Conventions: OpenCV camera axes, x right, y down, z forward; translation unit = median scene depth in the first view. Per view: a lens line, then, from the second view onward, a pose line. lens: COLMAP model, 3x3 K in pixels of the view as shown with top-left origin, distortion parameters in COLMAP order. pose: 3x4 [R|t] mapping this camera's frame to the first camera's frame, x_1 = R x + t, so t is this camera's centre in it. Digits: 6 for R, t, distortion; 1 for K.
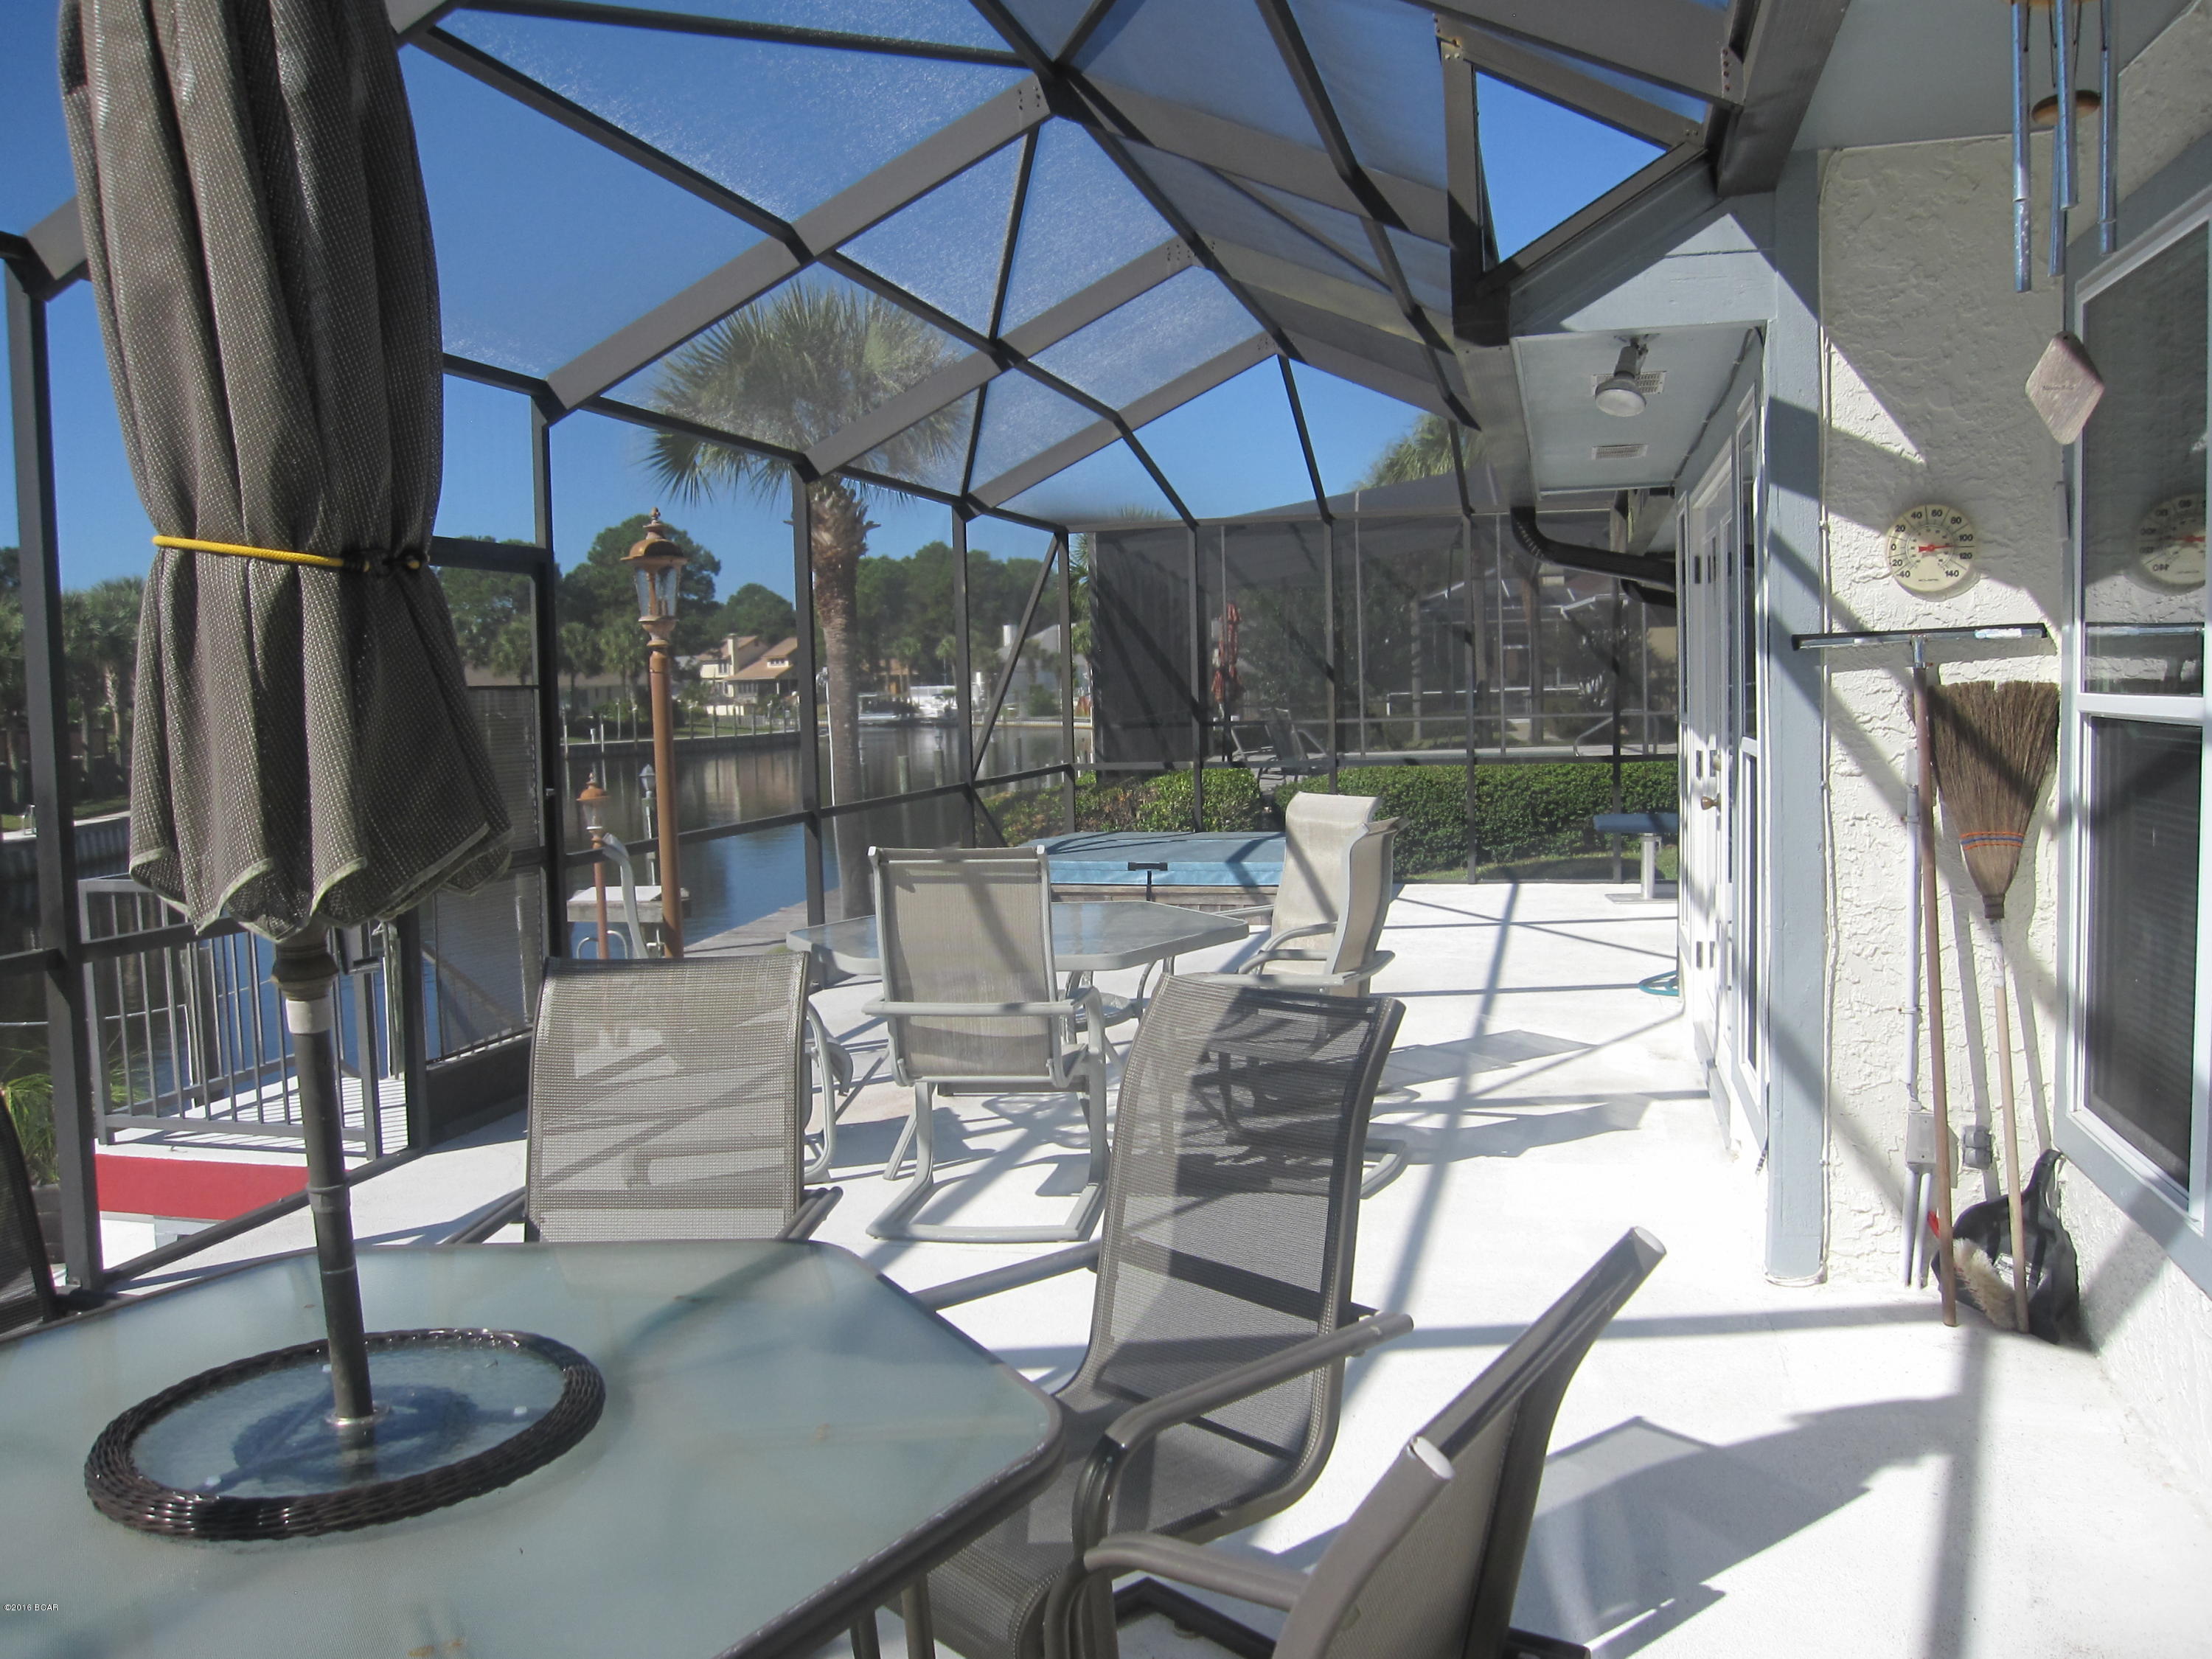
lens RADIAL K [[1821.9, 0, 1108.2], [0, 1821.9, 824.5], [0, 0, 1]] dist [-0.089209, 0.061303]
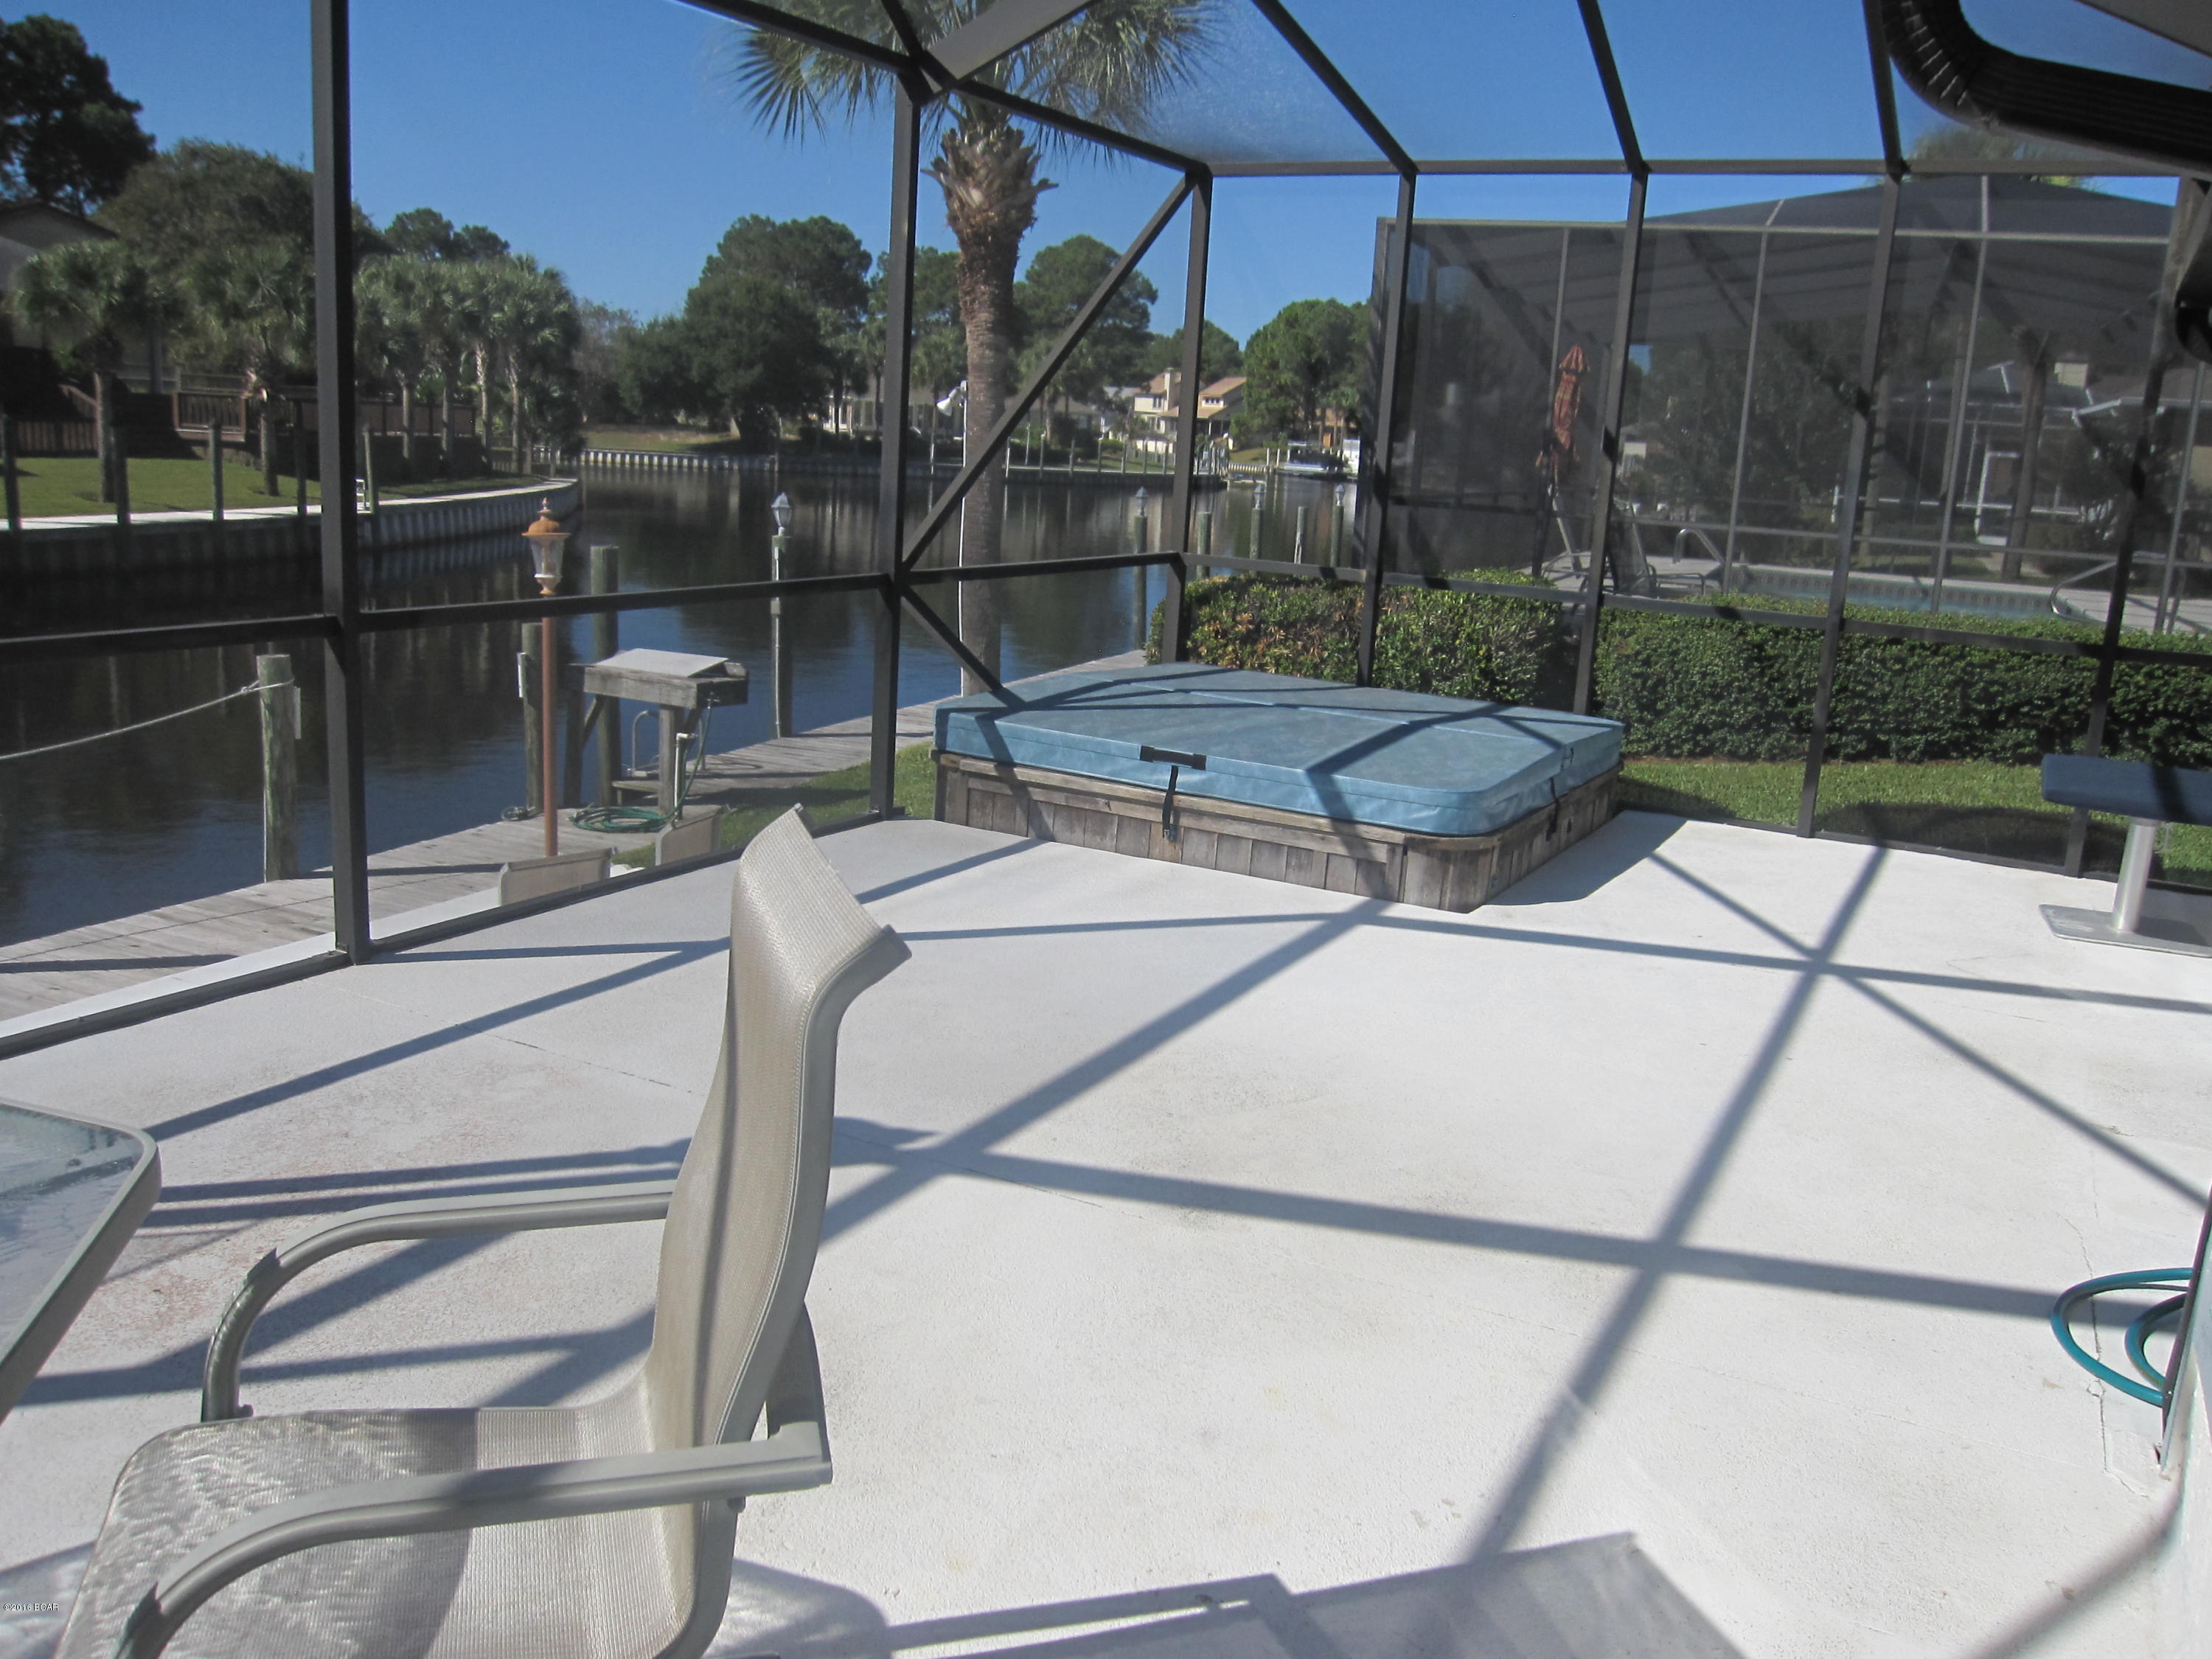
lens RADIAL K [[1821.9, 0, 1104.2], [0, 1821.9, 835.6], [0, 0, 1]] dist [-0.089209, 0.061303]
pose [[0.966519, 0.135490, -0.217907, 0.032599], [-0.103710, 0.983042, 0.151235, -0.009223], [0.234703, -0.123572, 0.964181, 0.117132]]
